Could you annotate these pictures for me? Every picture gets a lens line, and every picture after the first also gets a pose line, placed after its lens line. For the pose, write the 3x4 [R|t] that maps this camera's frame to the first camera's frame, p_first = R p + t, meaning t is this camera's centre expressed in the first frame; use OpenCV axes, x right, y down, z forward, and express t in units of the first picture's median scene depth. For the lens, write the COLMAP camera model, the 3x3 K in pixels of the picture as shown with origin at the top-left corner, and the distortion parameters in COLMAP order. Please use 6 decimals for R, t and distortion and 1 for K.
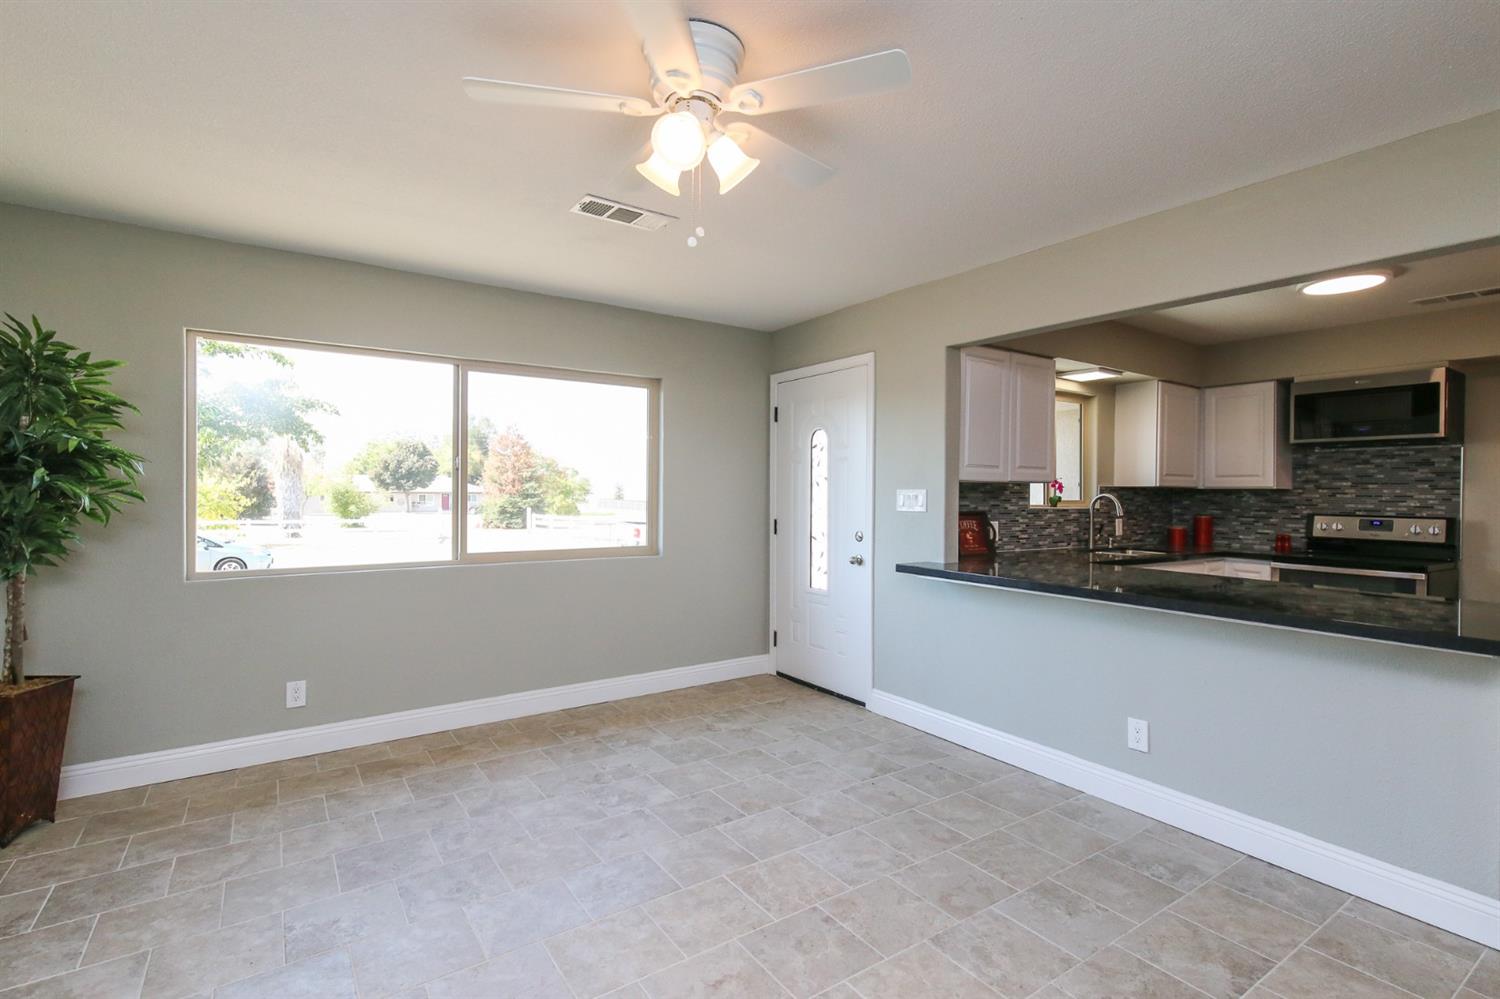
lens RADIAL K [[724.5, 0, 743.0], [0, 724.5, 497.8], [0, 0, 1]] dist [0.024144, -0.007171]
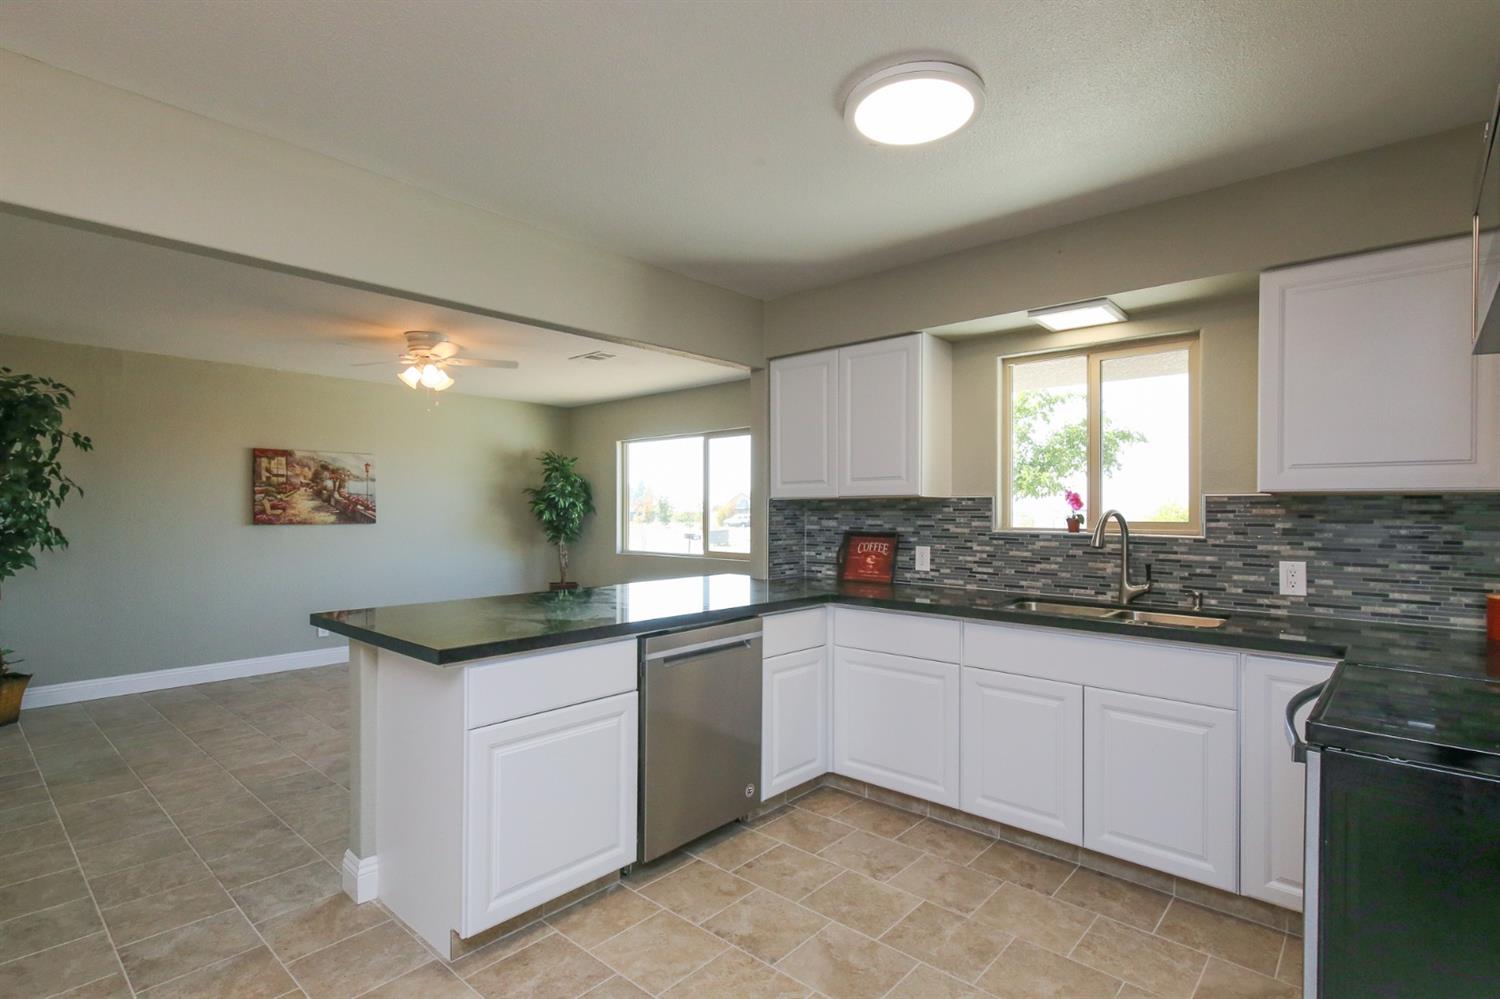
lens RADIAL K [[733.8, 0, 736.9], [0, 733.8, 510.4], [0, 0, 1]] dist [0.020107, -0.000884]
pose [[0.208404, -0.009900, -0.977993, 1.189695], [-0.005960, 0.999917, -0.011392, 0.004071], [0.978025, 0.008203, 0.208327, 0.689867]]
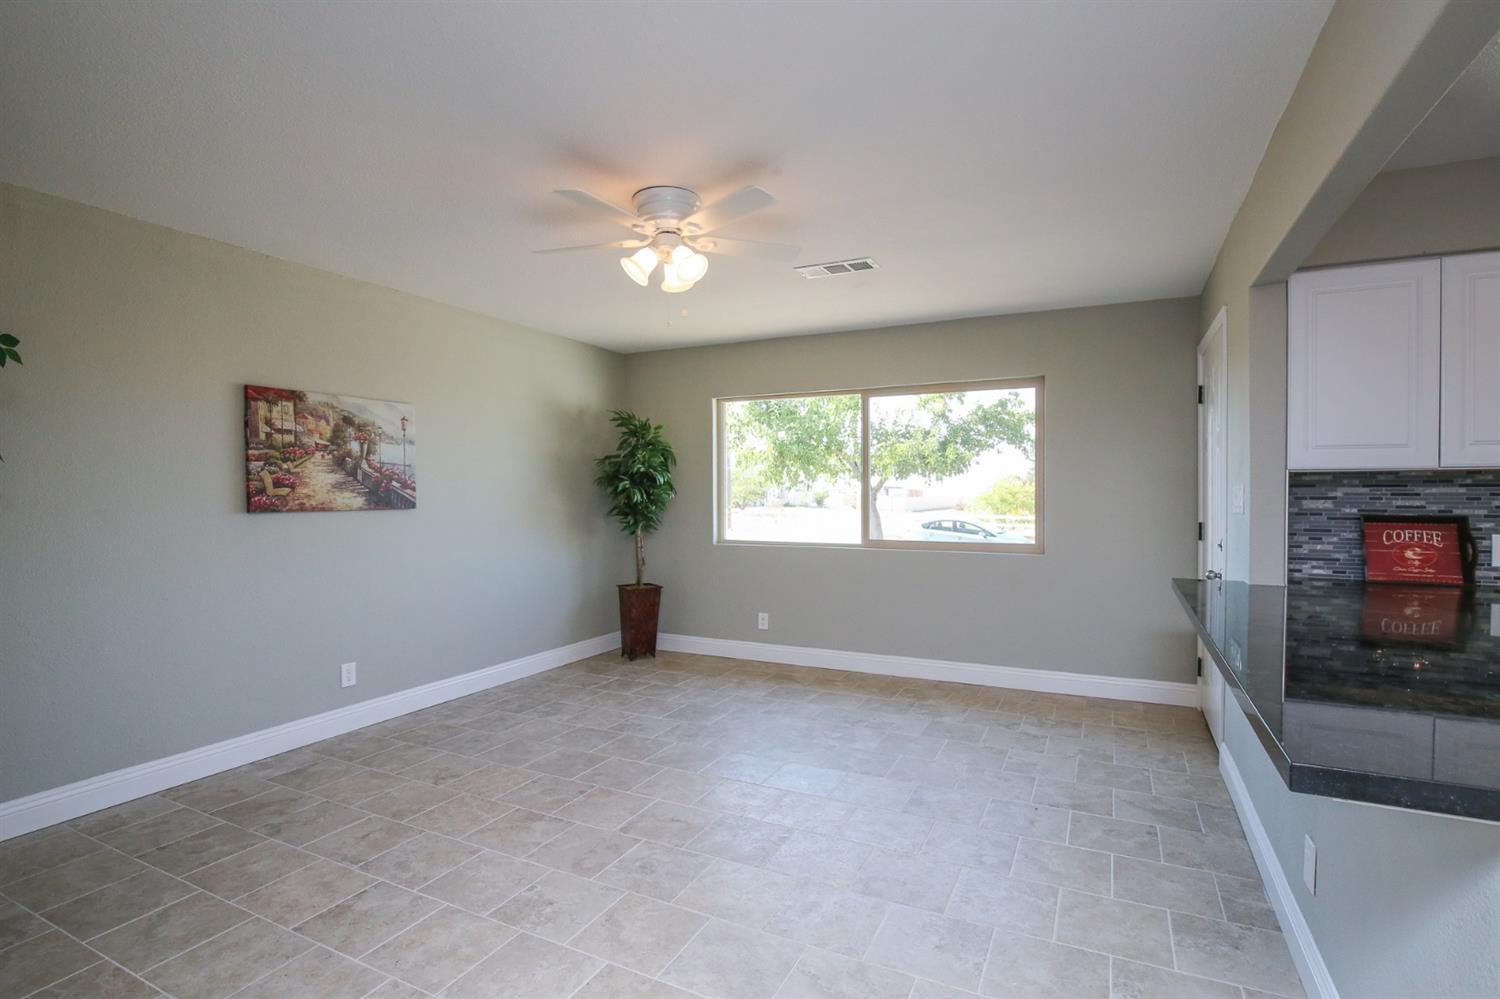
lens RADIAL K [[712.7, 0, 746.6], [0, 712.7, 504.0], [0, 0, 1]] dist [-0.025861, 0.000607]
pose [[0.478652, 0.007337, -0.877974, 0.595089], [-0.000690, 0.999968, 0.007980, 0.003912], [0.878004, -0.003213, 0.478642, 0.199443]]
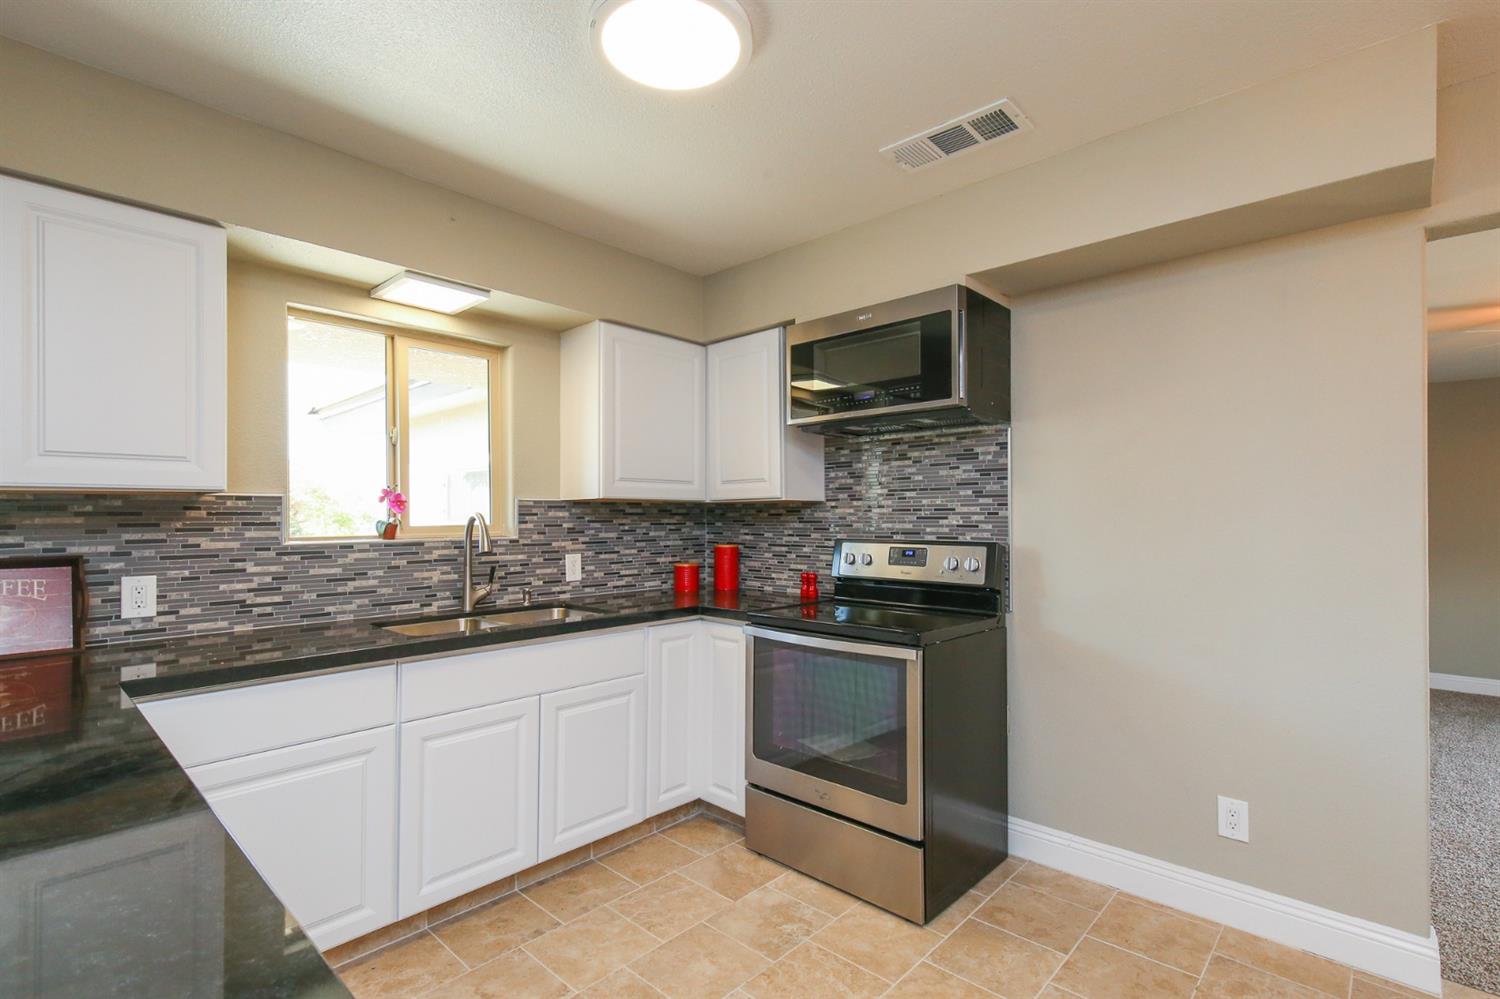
lens RADIAL K [[712.7, 0, 751.6], [0, 712.7, 506.8], [0, 0, 1]] dist [0.022064, -0.000415]
pose [[0.978689, -0.014510, 0.204836, 0.696840], [0.017975, 0.999725, -0.015064, 0.002225], [-0.204561, 0.018425, 0.978680, 0.500455]]
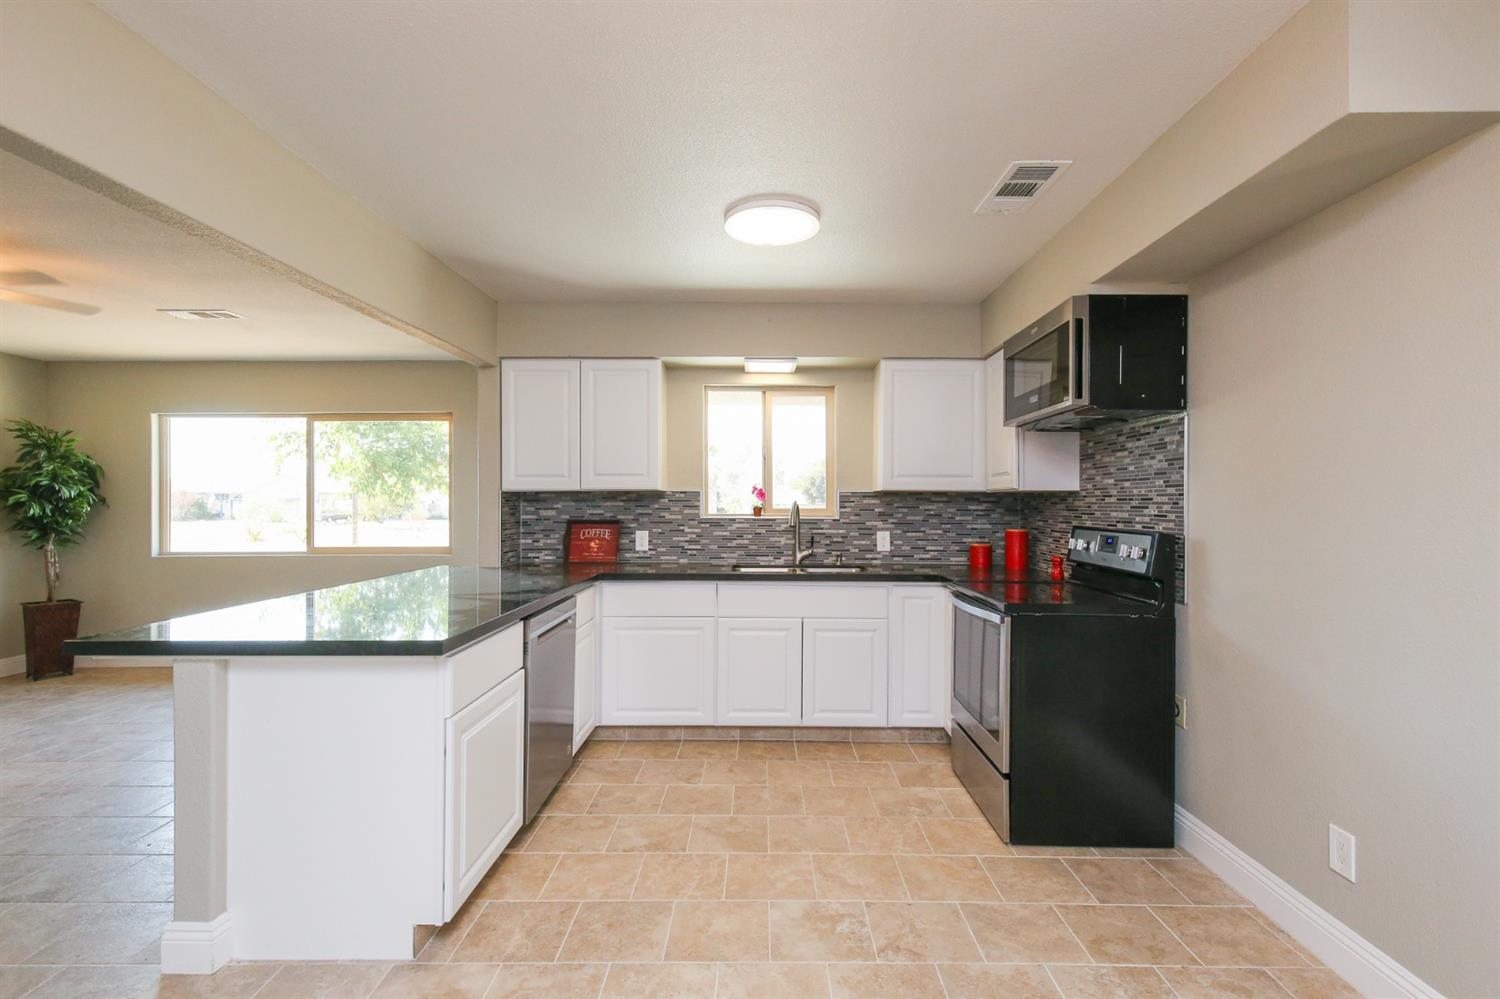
lens RADIAL K [[712.7, 0, 751.6], [0, 712.7, 506.8], [0, 0, 1]] dist [0.022064, -0.000415]
pose [[0.805236, -0.006724, -0.592916, 1.123220], [0.004784, 0.999977, -0.004844, 0.006644], [0.592935, 0.001064, 0.805249, 0.347448]]
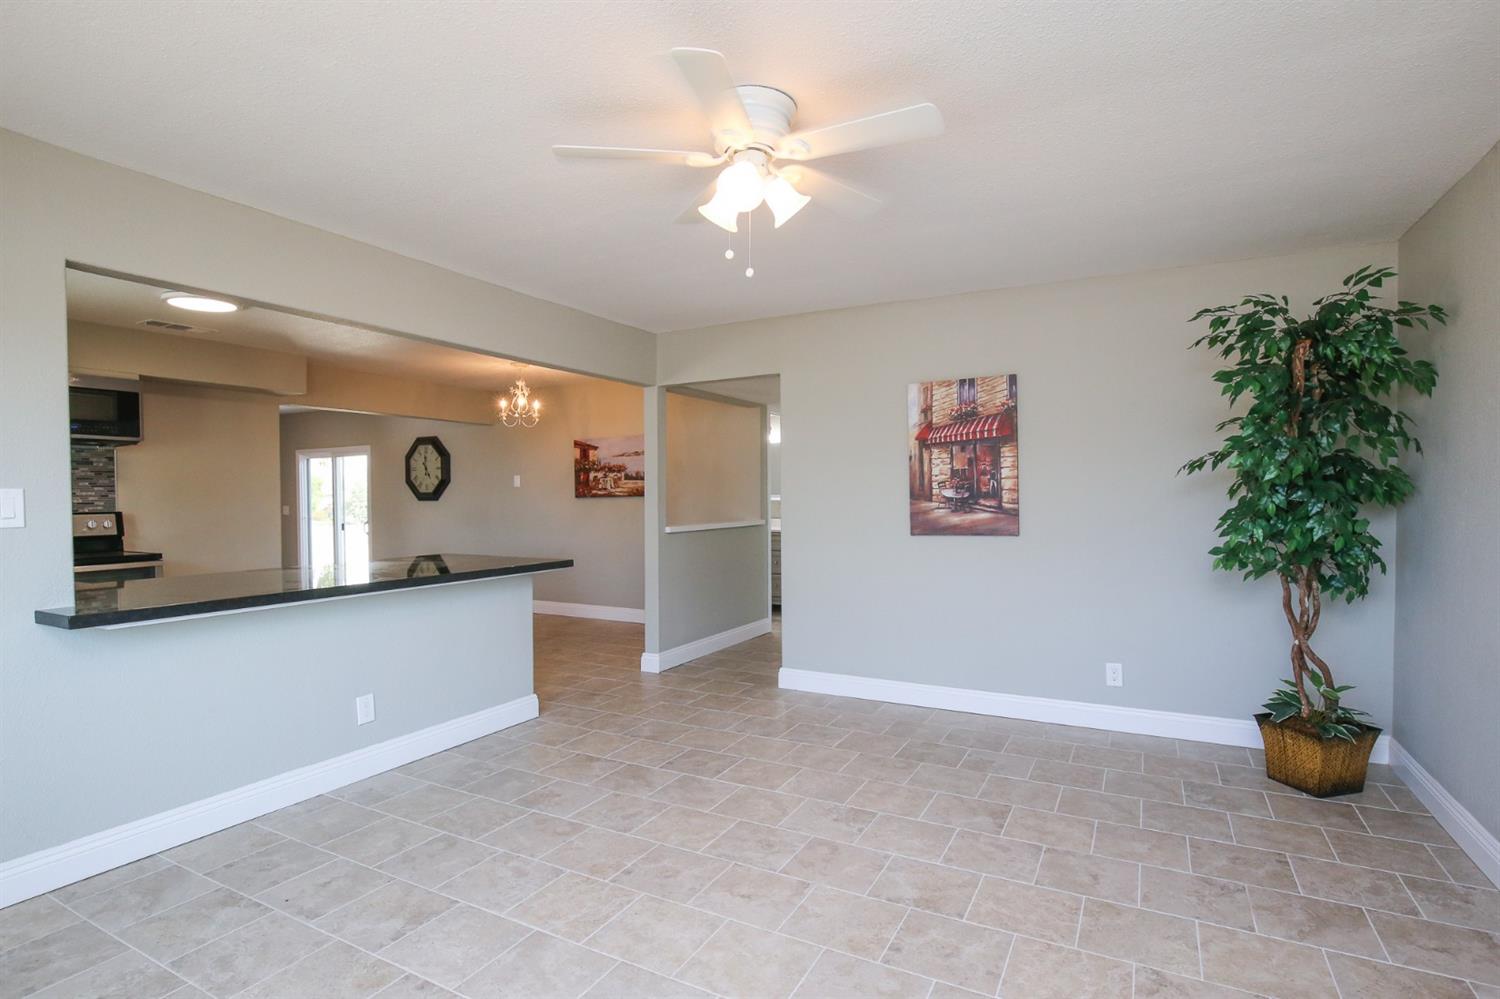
lens RADIAL K [[729.9, 0, 750.0], [0, 729.9, 499.5], [0, 0, 1]] dist [-0.003486, -0.000539]
pose [[-0.459410, -0.015923, 0.888081, -0.502143], [0.009319, 0.999698, 0.022745, -0.008970], [-0.888175, 0.018725, -0.459123, 0.701932]]
